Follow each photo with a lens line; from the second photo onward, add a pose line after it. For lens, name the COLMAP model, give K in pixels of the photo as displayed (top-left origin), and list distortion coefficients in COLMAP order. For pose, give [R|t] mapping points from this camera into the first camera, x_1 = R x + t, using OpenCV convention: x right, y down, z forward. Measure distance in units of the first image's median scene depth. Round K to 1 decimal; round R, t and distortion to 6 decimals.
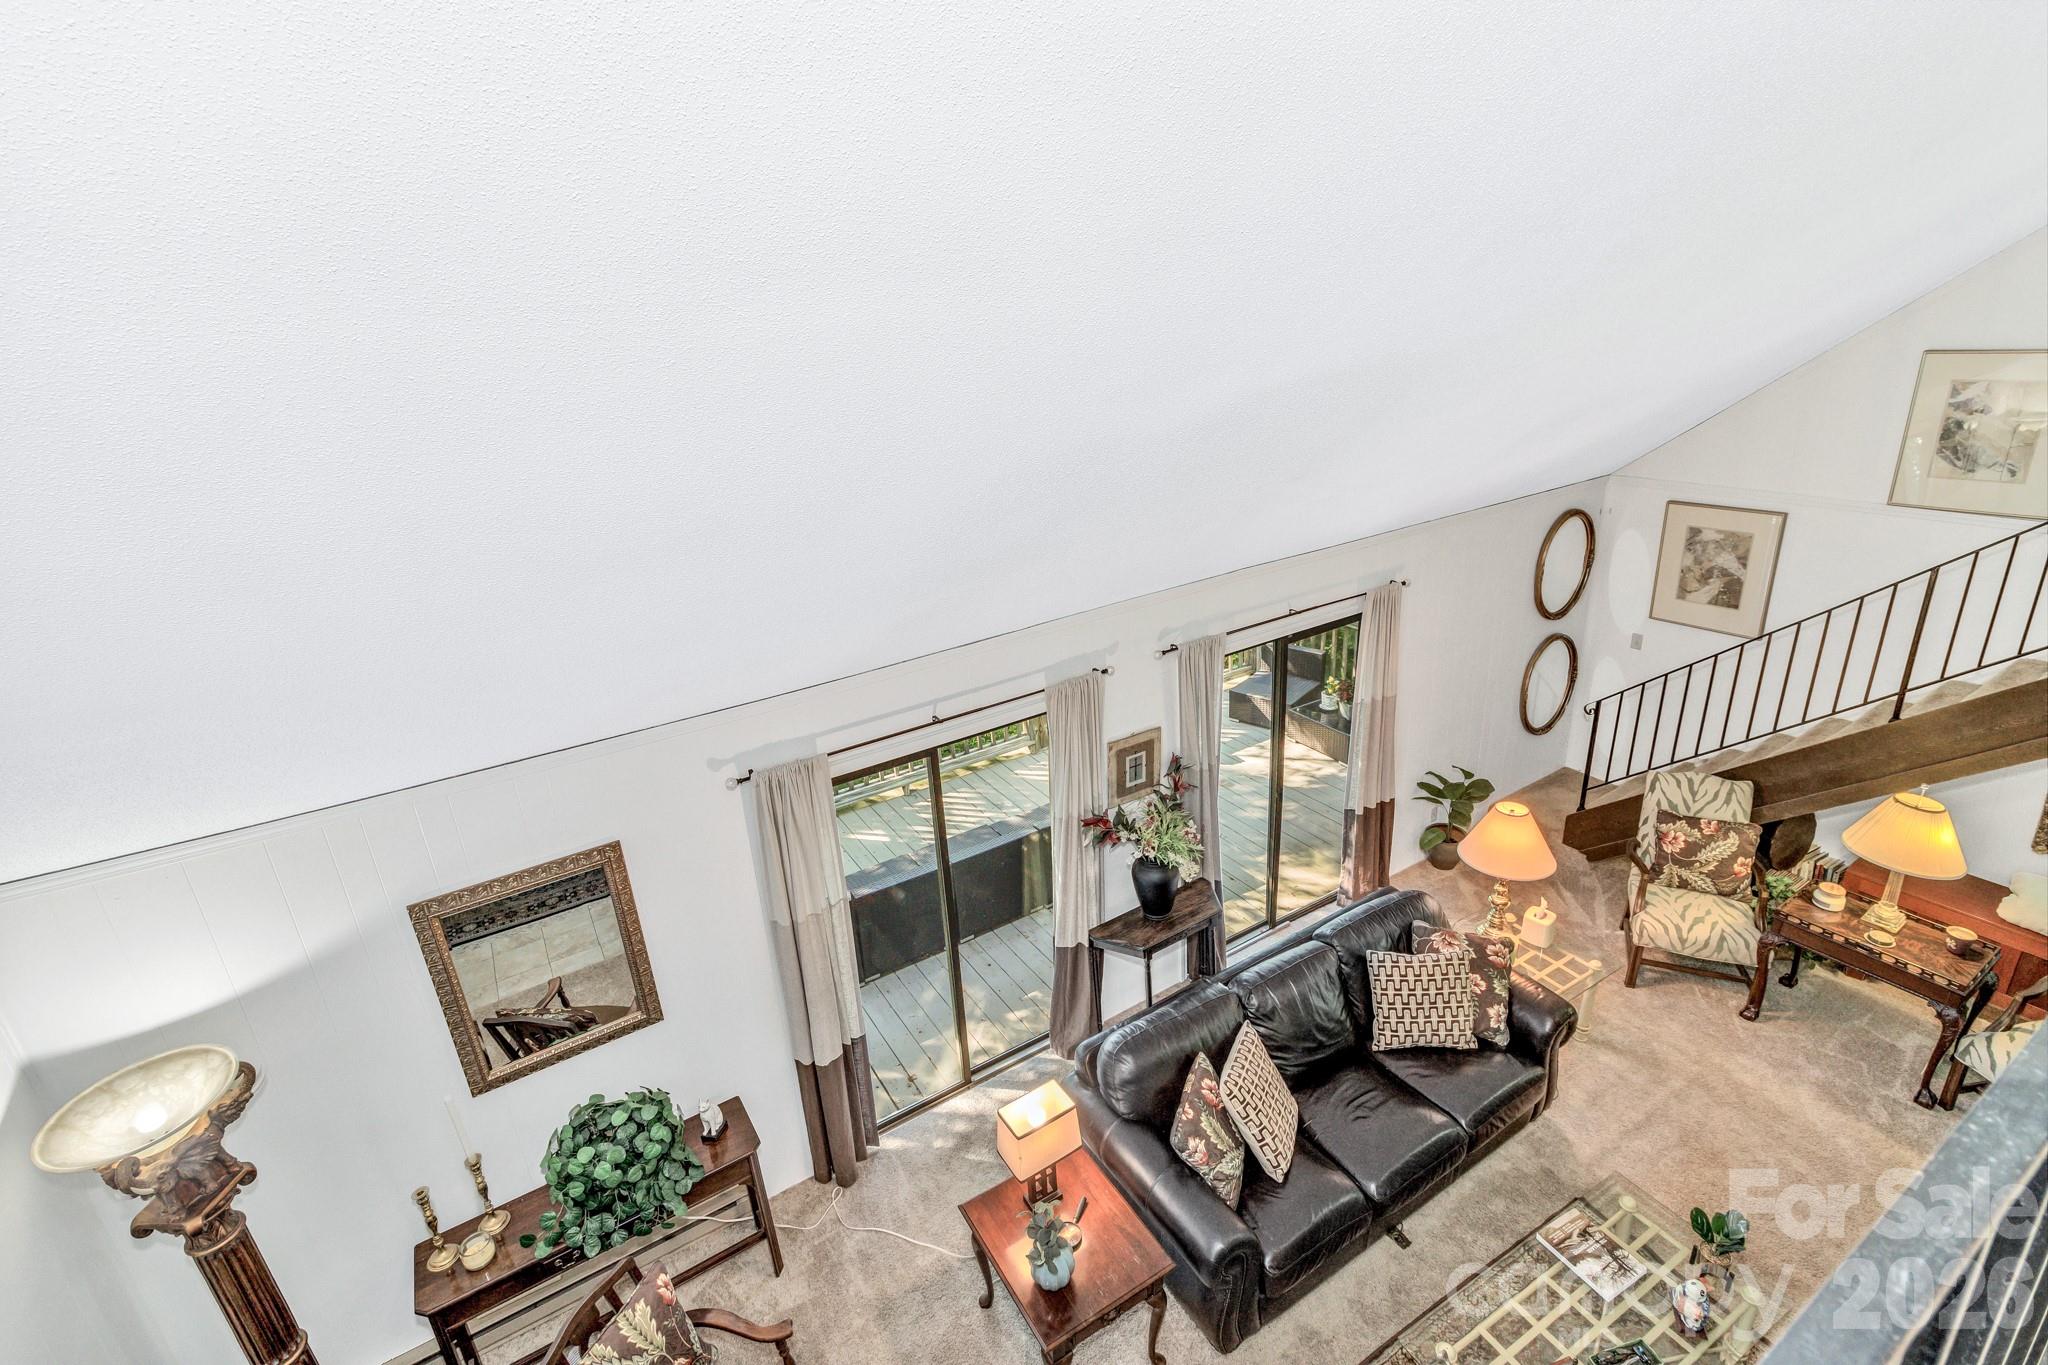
lens RADIAL K [[944.2, 0, 1030.3], [0, 944.2, 659.5], [0, 0, 1]] dist [0.001722, 0.000074]
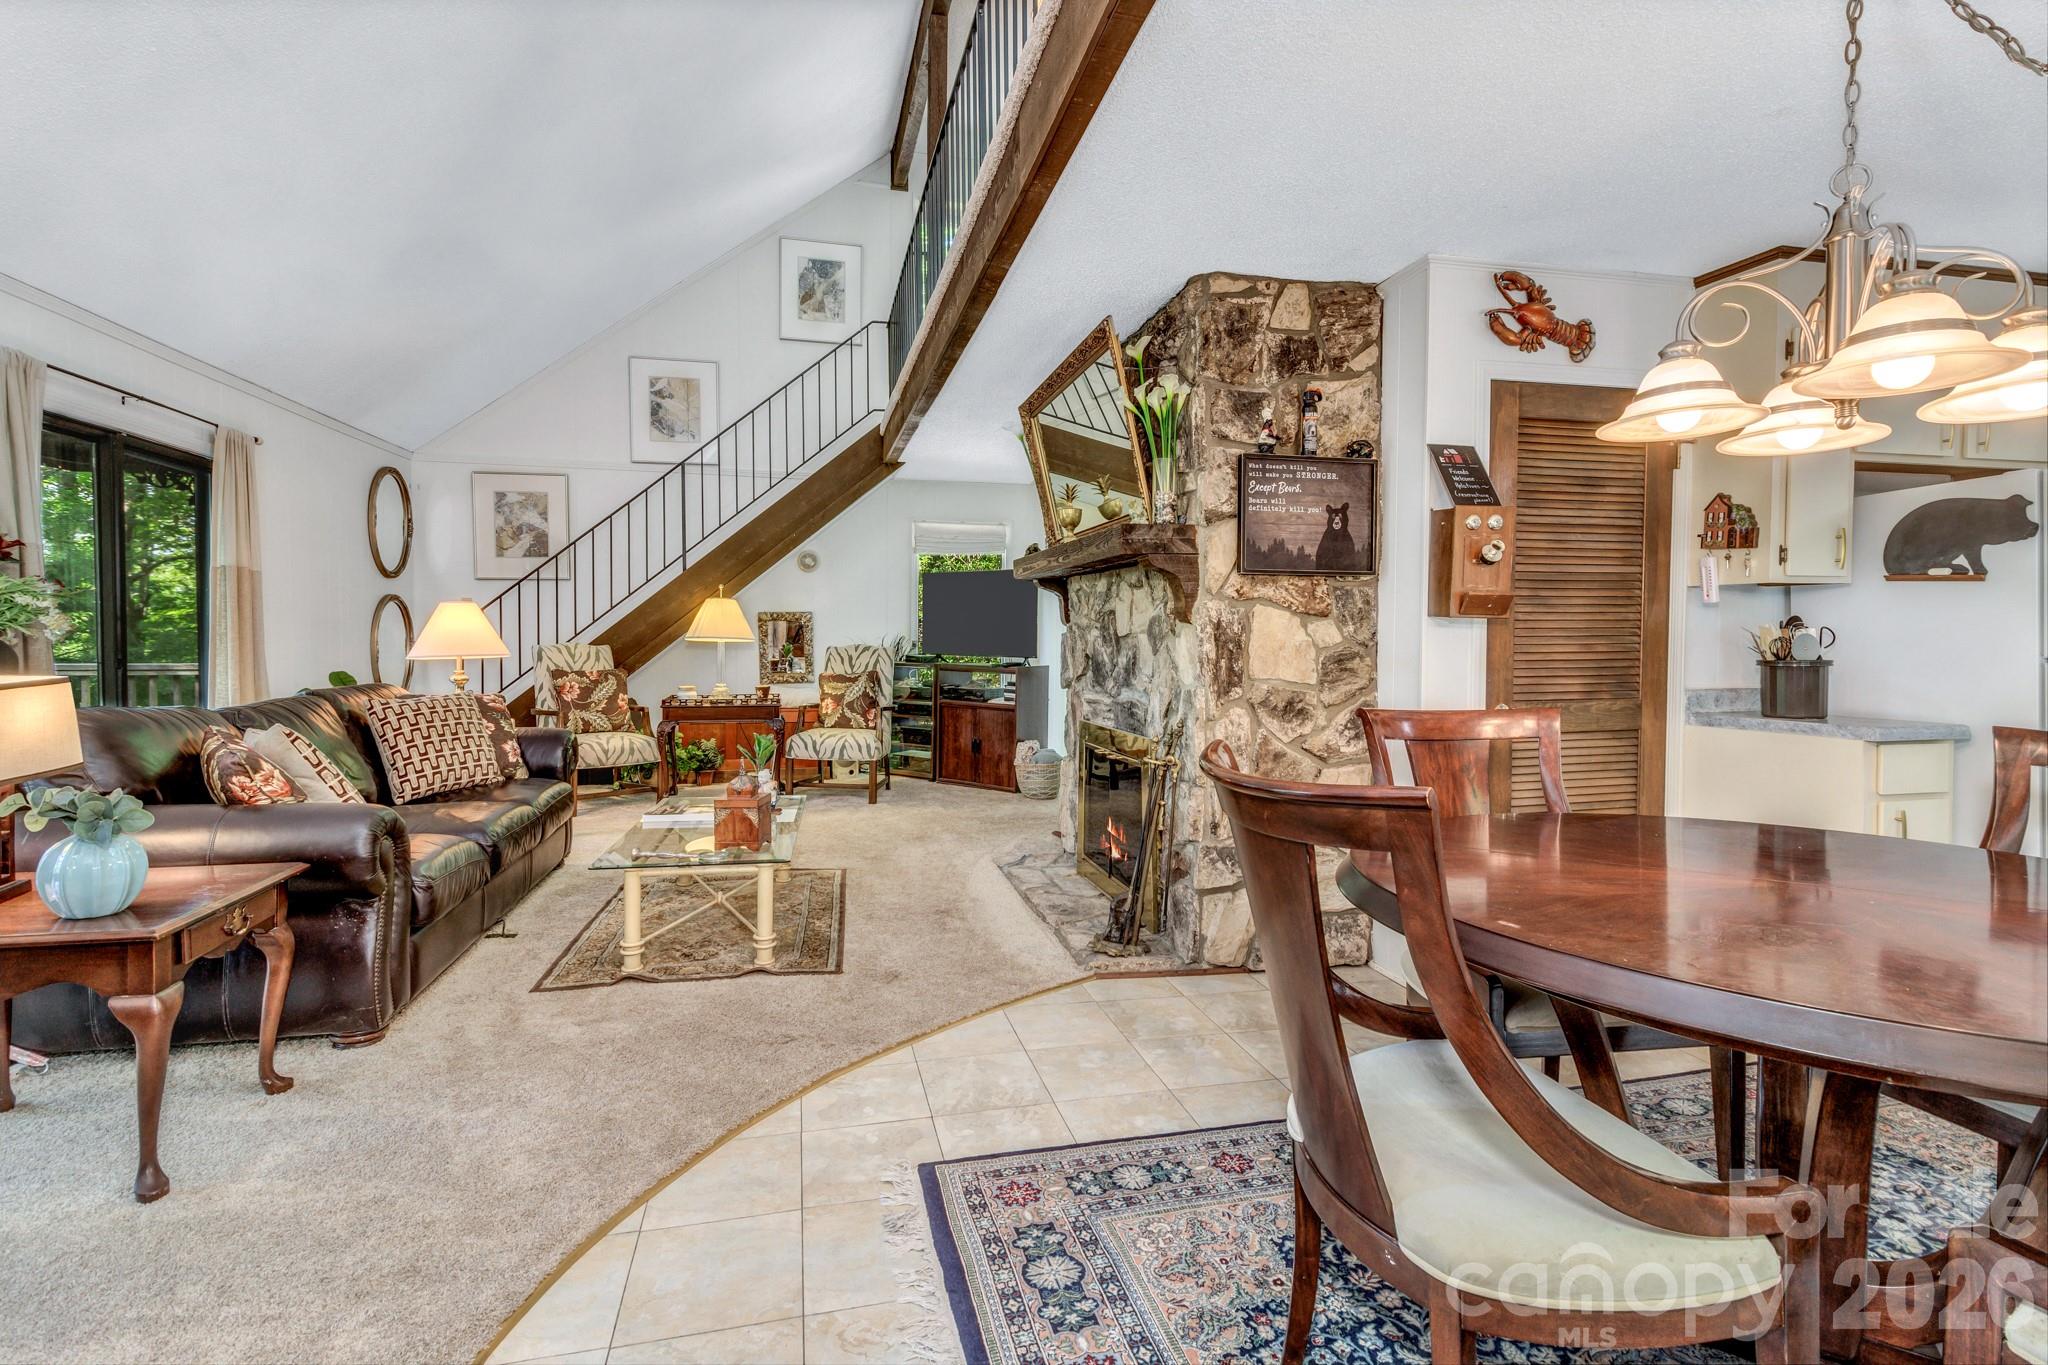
lens RADIAL K [[944.2, 0, 1028.9], [0, 944.2, 658.4], [0, 0, 1]] dist [0.001722, 0.000074]
pose [[0.314794, 0.038304, 0.948387, -0.239430], [0.309964, 0.940255, -0.140861, 0.525132], [-0.897121, 0.338308, 0.284114, 0.186517]]
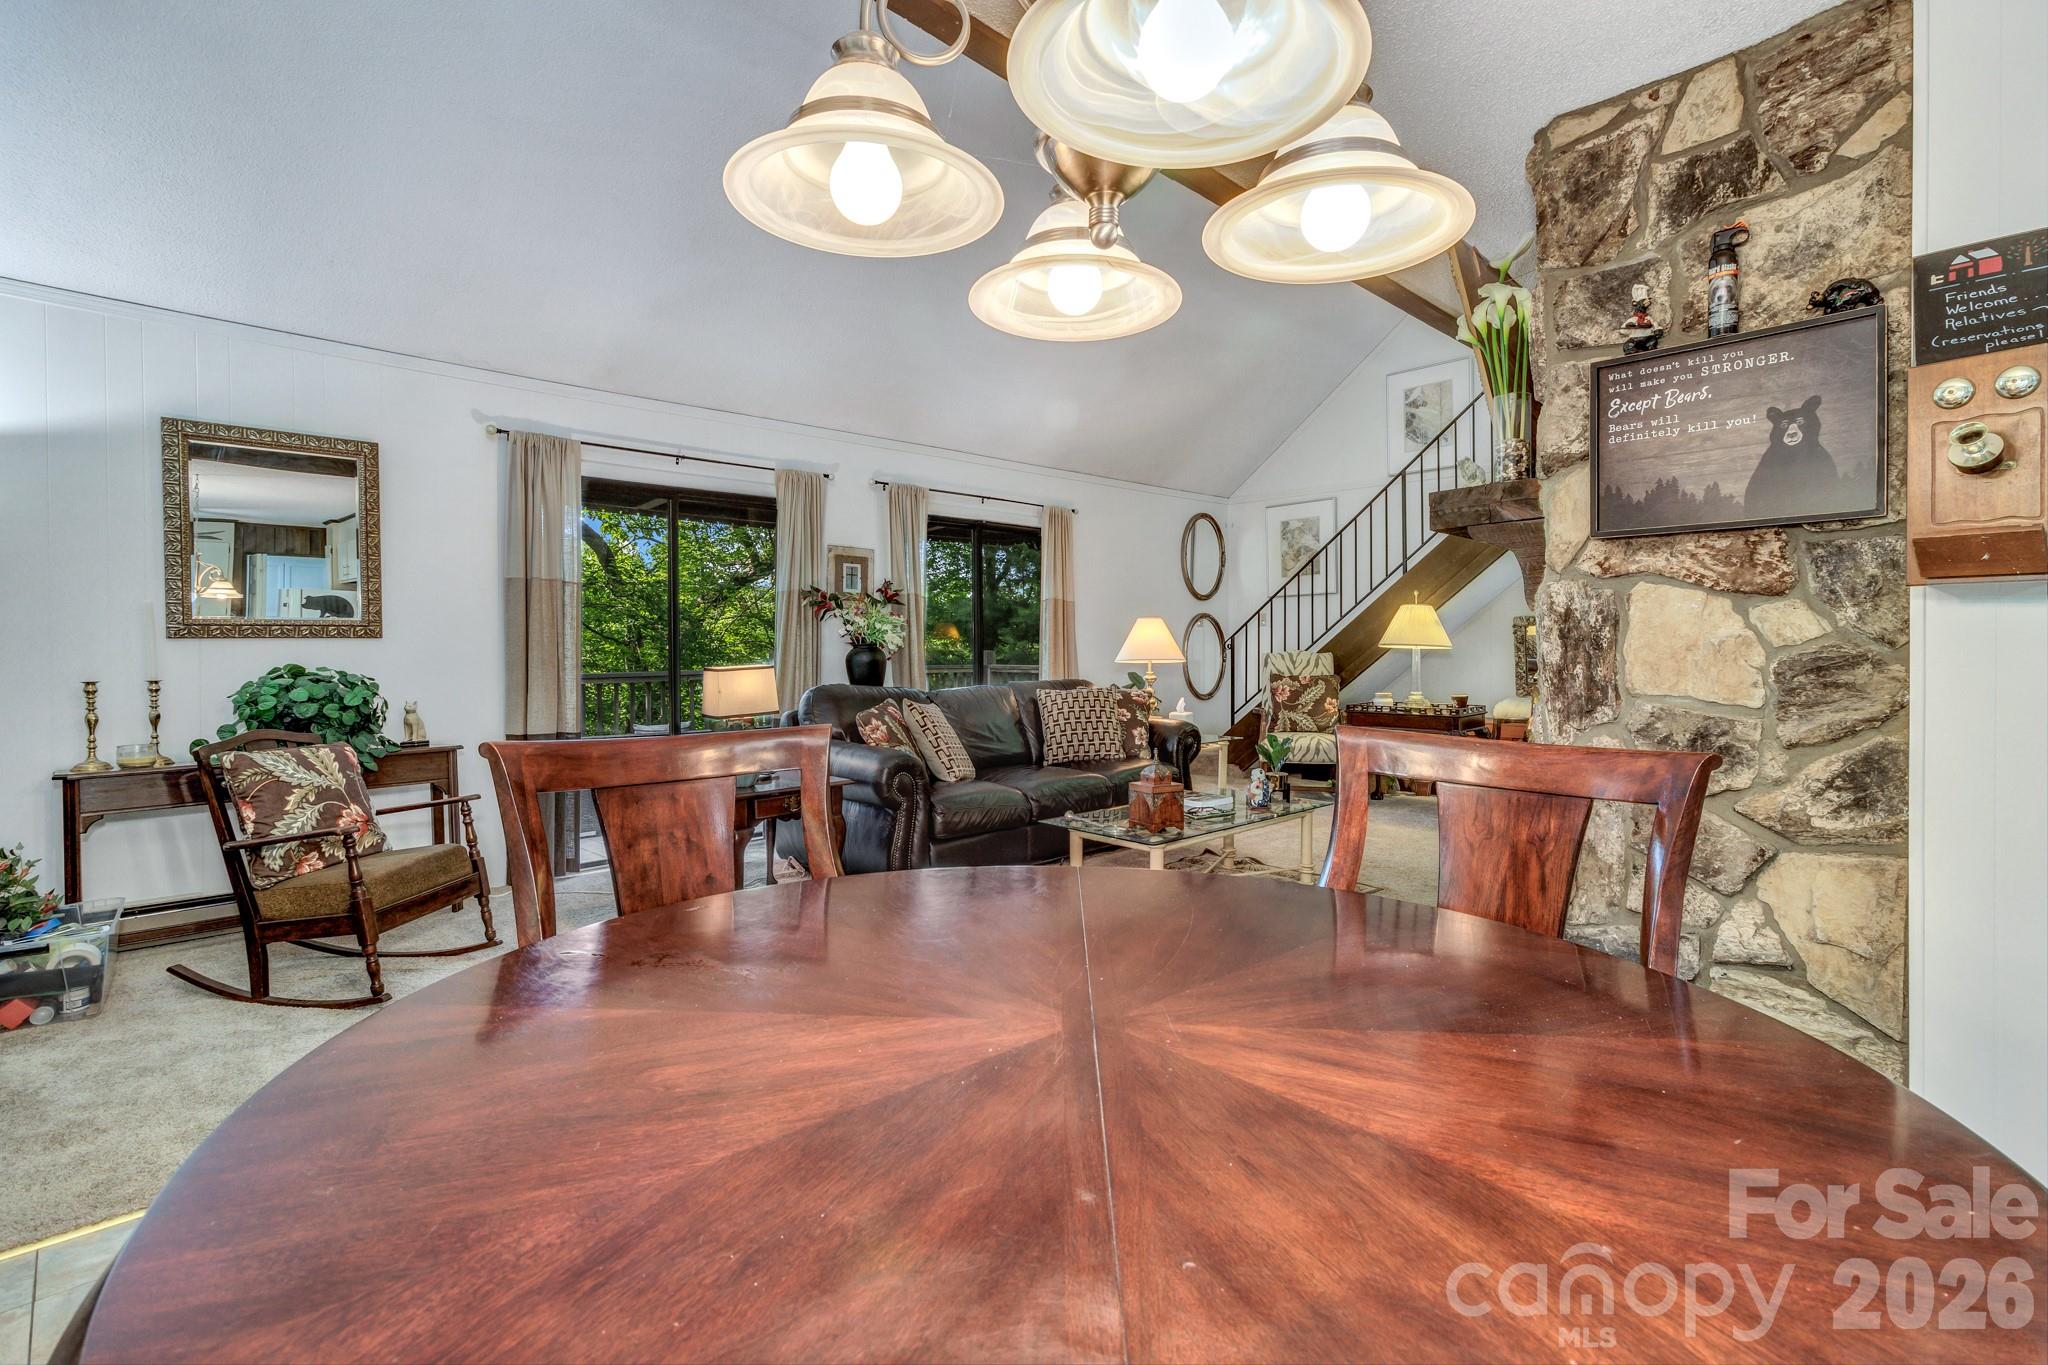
lens RADIAL K [[944.2, 0, 1031.1], [0, 944.2, 658.2], [0, 0, 1]] dist [0.001722, 0.000074]
pose [[0.972545, 0.052745, 0.226660, 0.066004], [0.029095, 0.938776, -0.343299, 0.621385], [-0.230890, 0.340468, 0.911467, -0.104318]]
